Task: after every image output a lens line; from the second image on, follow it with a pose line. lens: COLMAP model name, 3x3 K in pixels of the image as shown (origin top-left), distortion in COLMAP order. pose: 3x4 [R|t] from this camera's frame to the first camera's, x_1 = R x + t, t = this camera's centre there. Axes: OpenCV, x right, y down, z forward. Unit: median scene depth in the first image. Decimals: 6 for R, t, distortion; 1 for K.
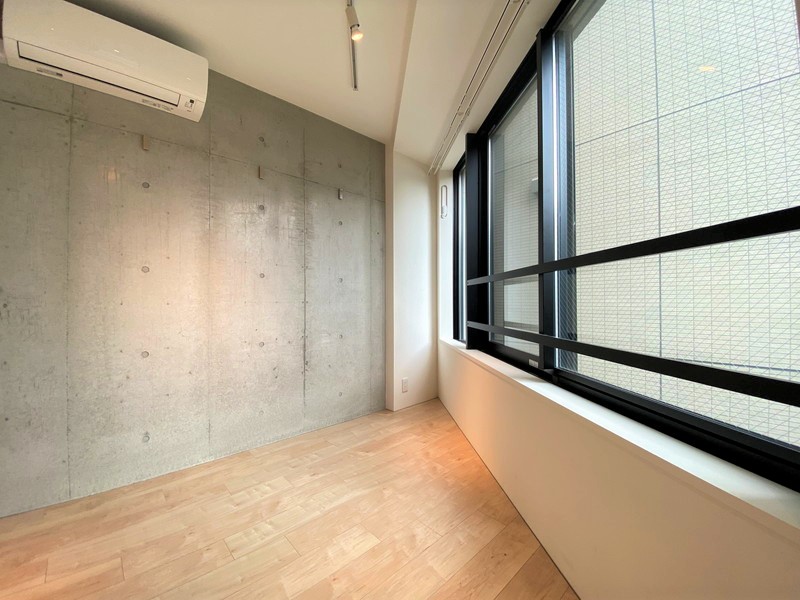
lens RADIAL K [[330.1, 0, 400.4], [0, 330.1, 300.6], [0, 0, 1]] dist [-0.027302, -0.000949]
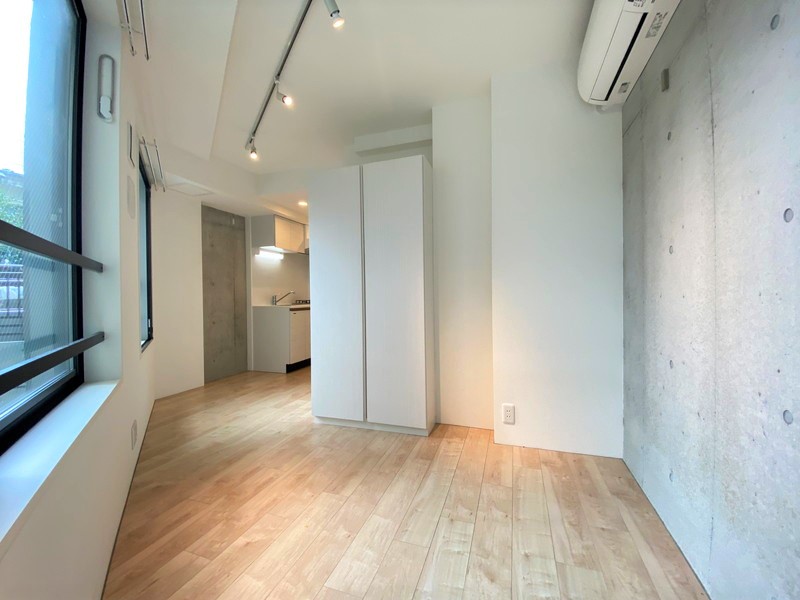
lens RADIAL K [[330.1, 0, 401.8], [0, 330.1, 299.3], [0, 0, 1]] dist [-0.027302, -0.000949]
pose [[-0.886083, 0.014323, -0.463305, 0.133500], [0.011656, 0.999895, 0.008618, 0.004617], [0.463379, 0.002235, -0.886157, 1.813217]]
